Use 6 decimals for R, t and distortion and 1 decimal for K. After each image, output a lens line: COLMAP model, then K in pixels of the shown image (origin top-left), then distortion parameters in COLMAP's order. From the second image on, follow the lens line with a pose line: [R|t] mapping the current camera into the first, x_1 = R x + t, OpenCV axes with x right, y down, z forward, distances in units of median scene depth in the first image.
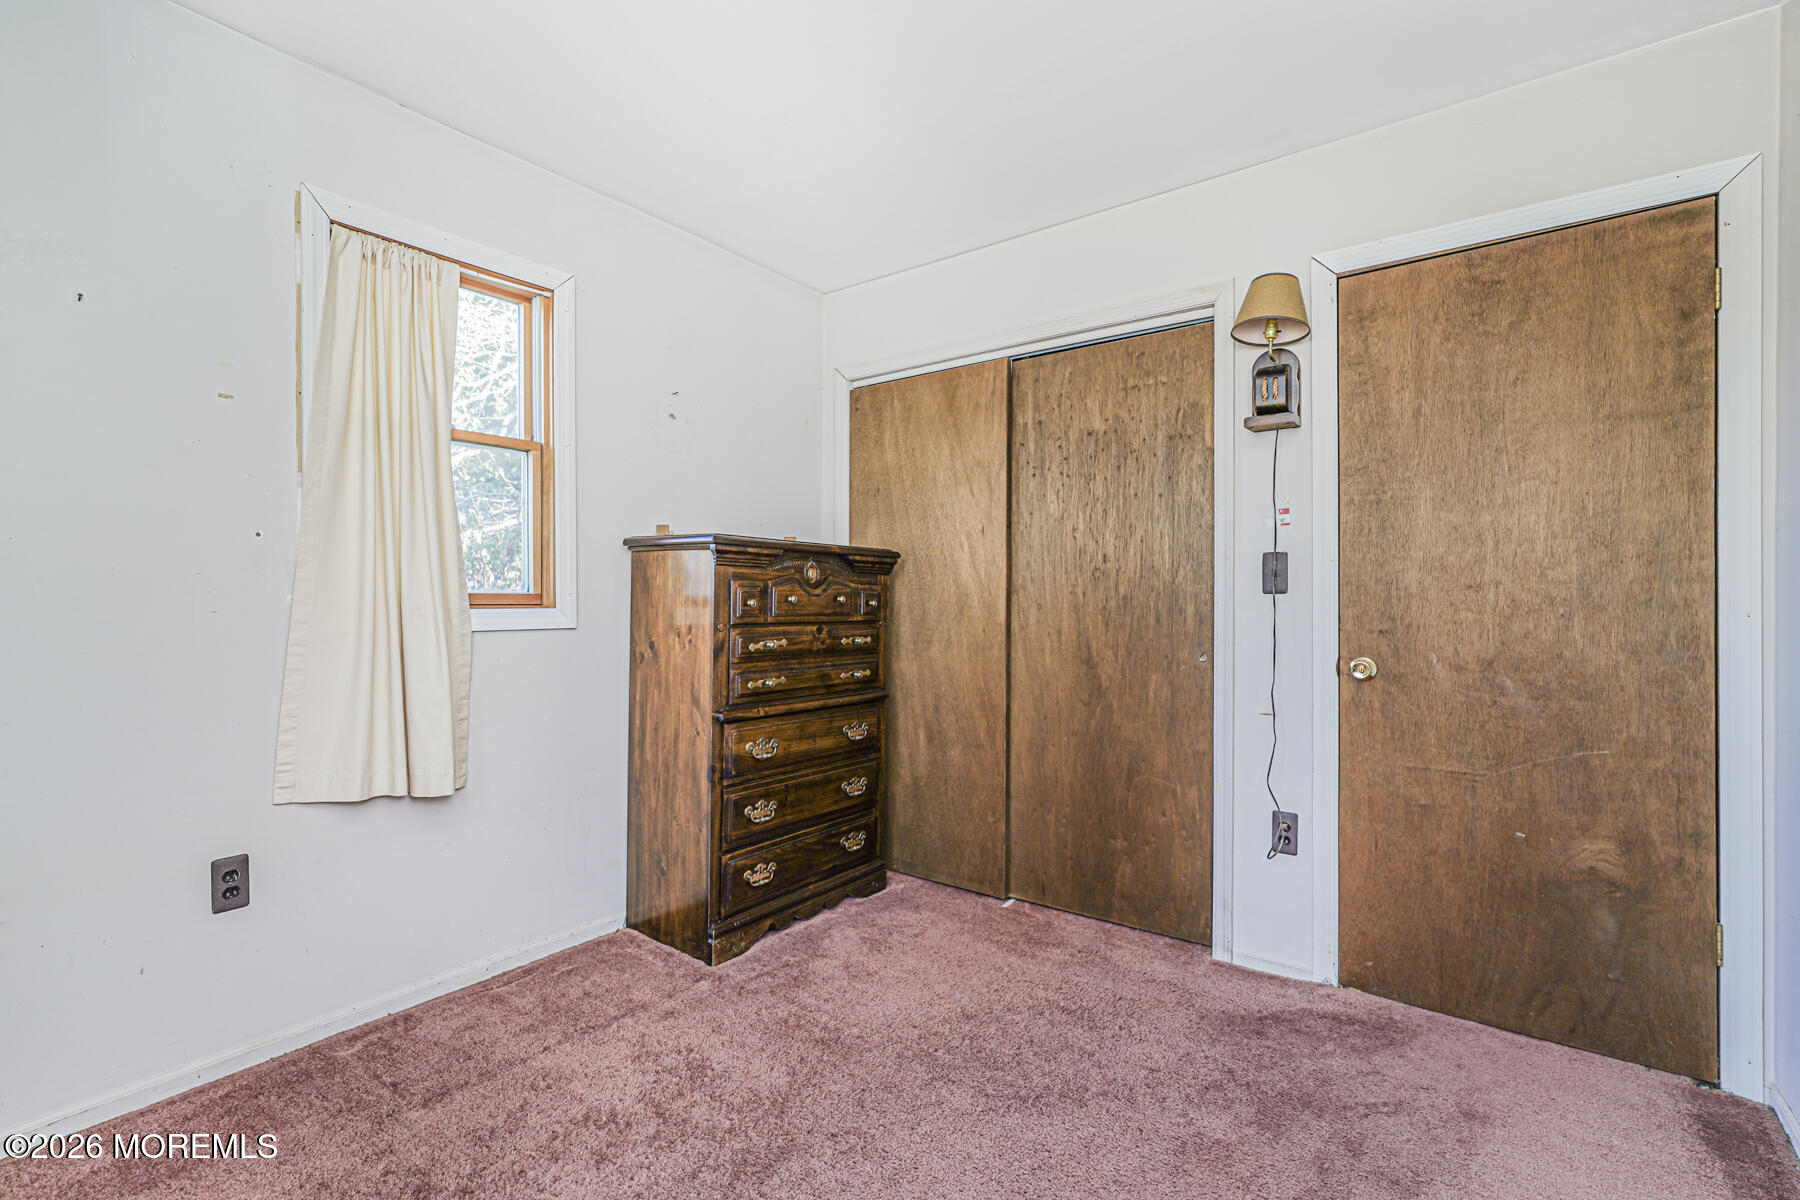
lens RADIAL K [[797.0, 0, 895.5], [0, 797.0, 605.8], [0, 0, 1]] dist [0.001259, 0.001944]
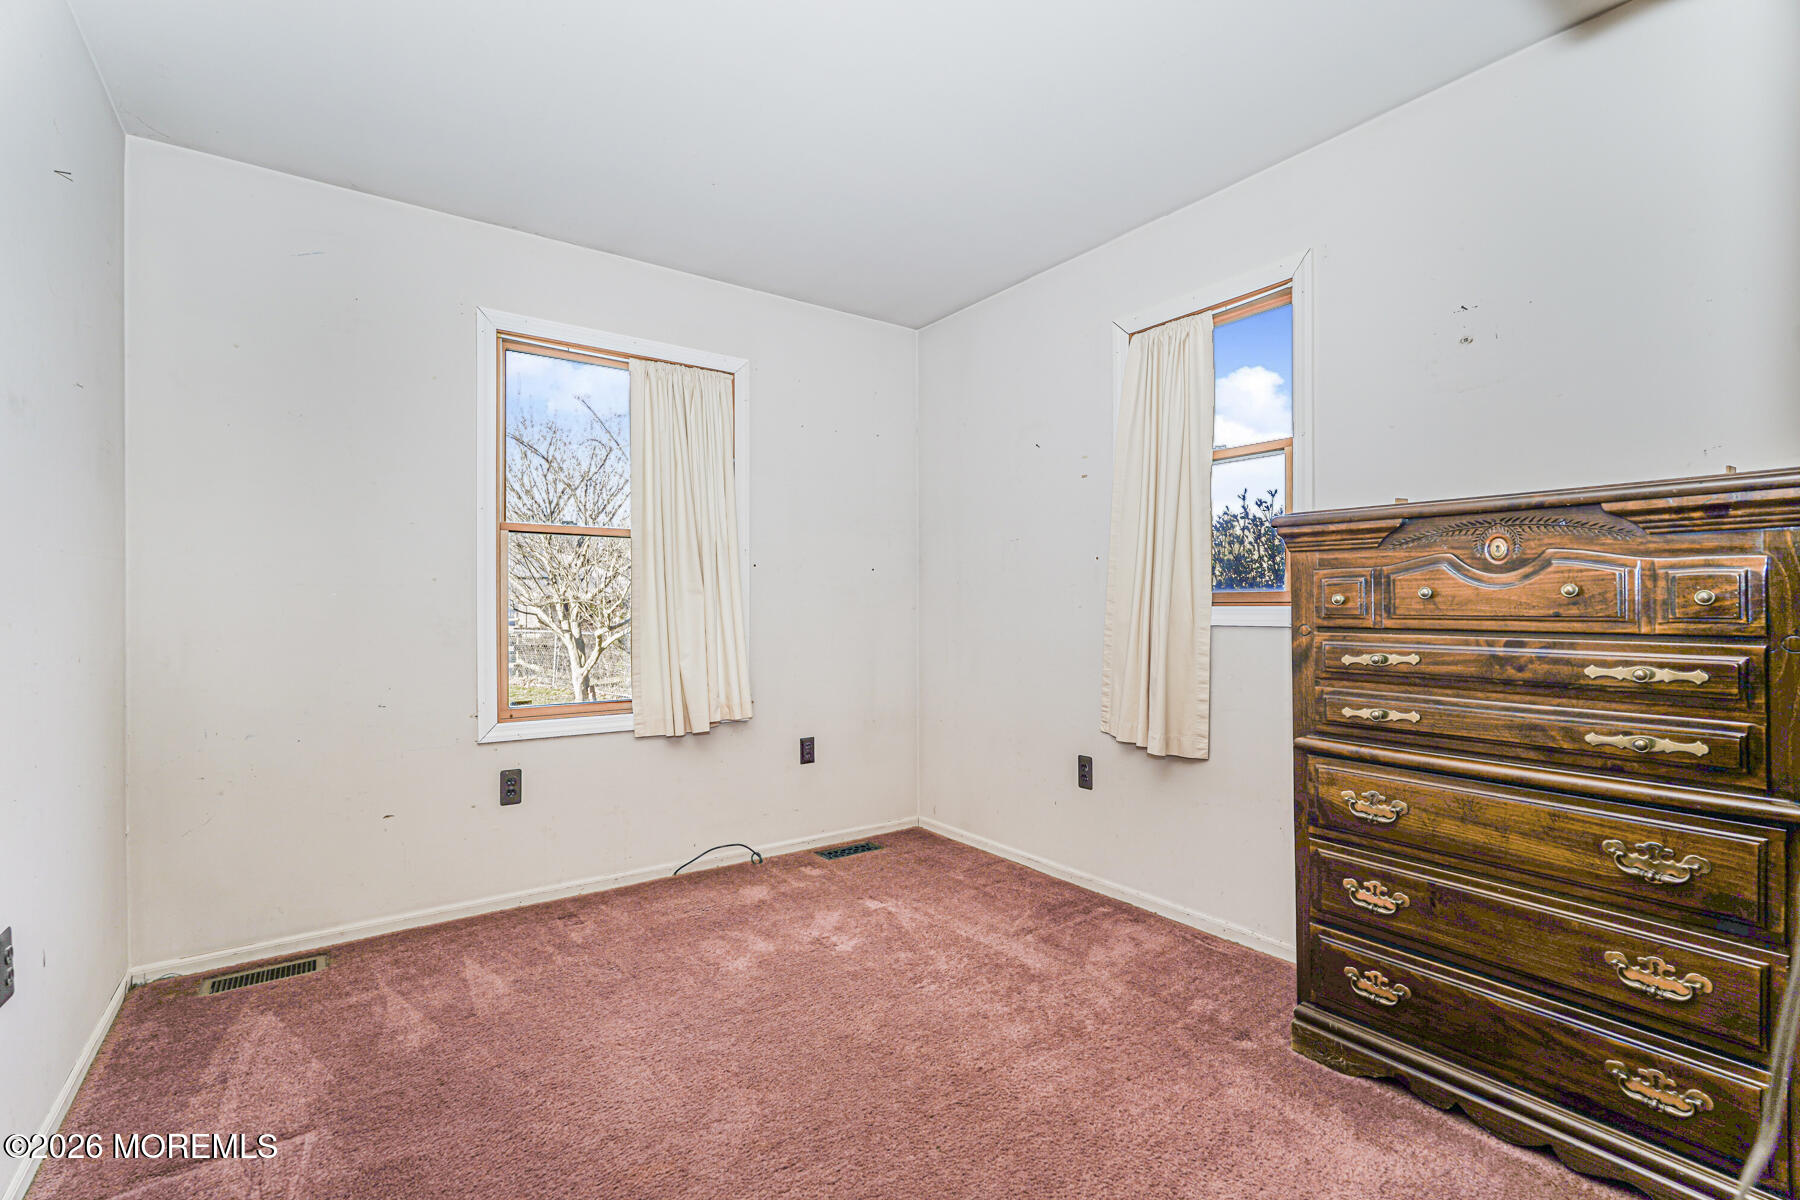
lens RADIAL K [[797.0, 0, 899.2], [0, 797.0, 602.7], [0, 0, 1]] dist [0.001259, 0.001944]
pose [[-0.279541, -0.004018, -0.960125, 1.395421], [-0.002873, 0.999990, -0.003349, 0.007560], [0.960129, 0.001823, -0.279550, 1.781623]]
